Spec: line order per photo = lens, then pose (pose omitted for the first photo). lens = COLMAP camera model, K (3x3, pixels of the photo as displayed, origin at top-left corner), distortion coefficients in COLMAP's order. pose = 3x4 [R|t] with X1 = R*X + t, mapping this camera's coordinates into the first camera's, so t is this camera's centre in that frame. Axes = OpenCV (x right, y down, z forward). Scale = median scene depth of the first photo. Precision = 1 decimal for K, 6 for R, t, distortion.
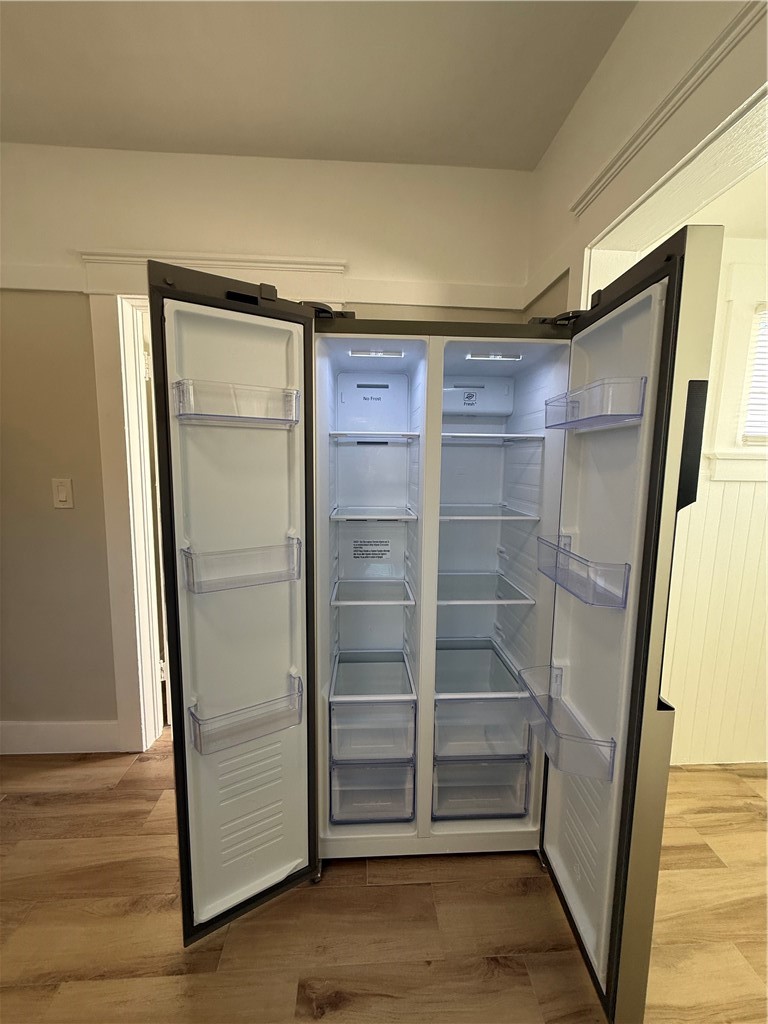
lens RADIAL K [[407.0, 0, 385.3], [0, 407.0, 509.9], [0, 0, 1]] dist [-0.000539, 0.000003]
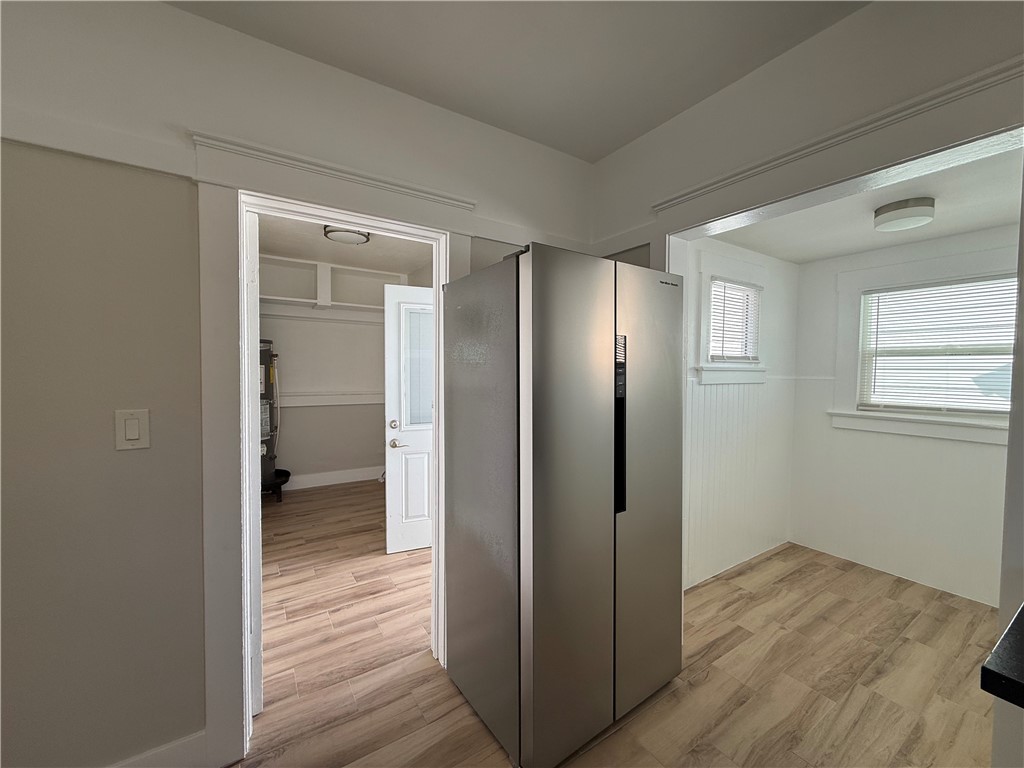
lens RADIAL K [[407.0, 0, 509.1], [0, 407.0, 384.0], [0, 0, 1]] dist [-0.000539, 0.000003]
pose [[0.868783, -0.029794, 0.494296, -0.597686], [0.073886, 0.994814, -0.069901, -0.021188], [-0.489650, 0.097251, 0.866478, 0.023400]]
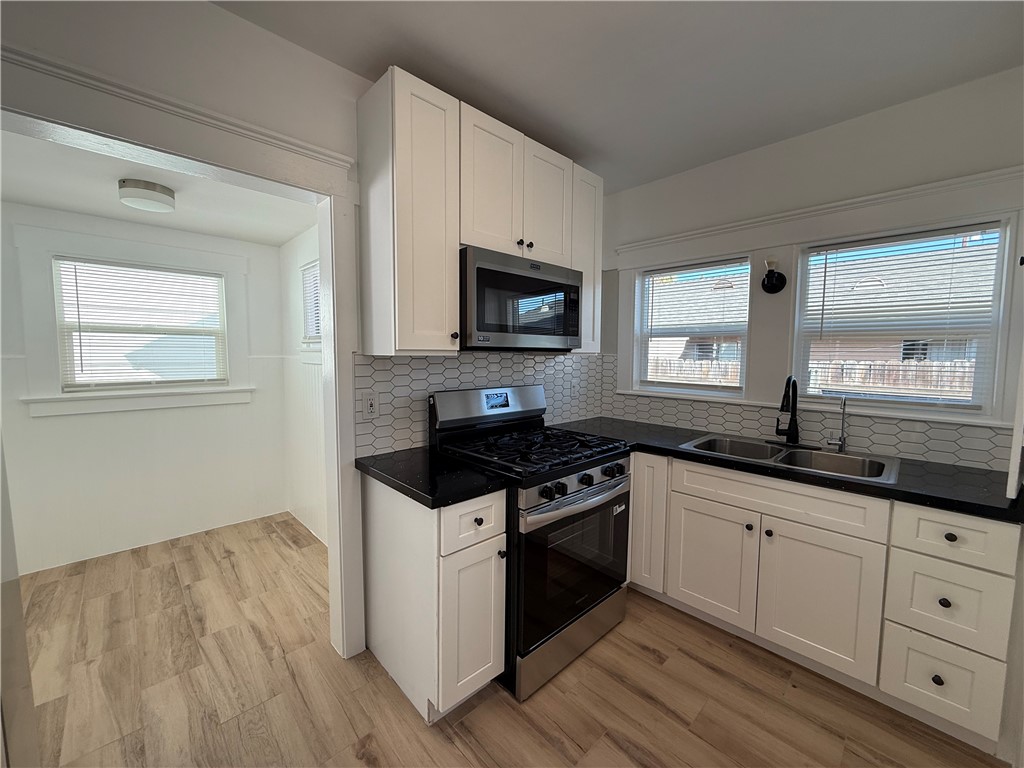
lens RADIAL K [[407.0, 0, 509.1], [0, 407.0, 384.0], [0, 0, 1]] dist [-0.000539, 0.000003]
pose [[-0.654651, -0.079624, 0.751726, -0.681207], [0.082885, 0.980881, 0.176078, -0.084546], [-0.751374, 0.177576, -0.635534, 0.537003]]
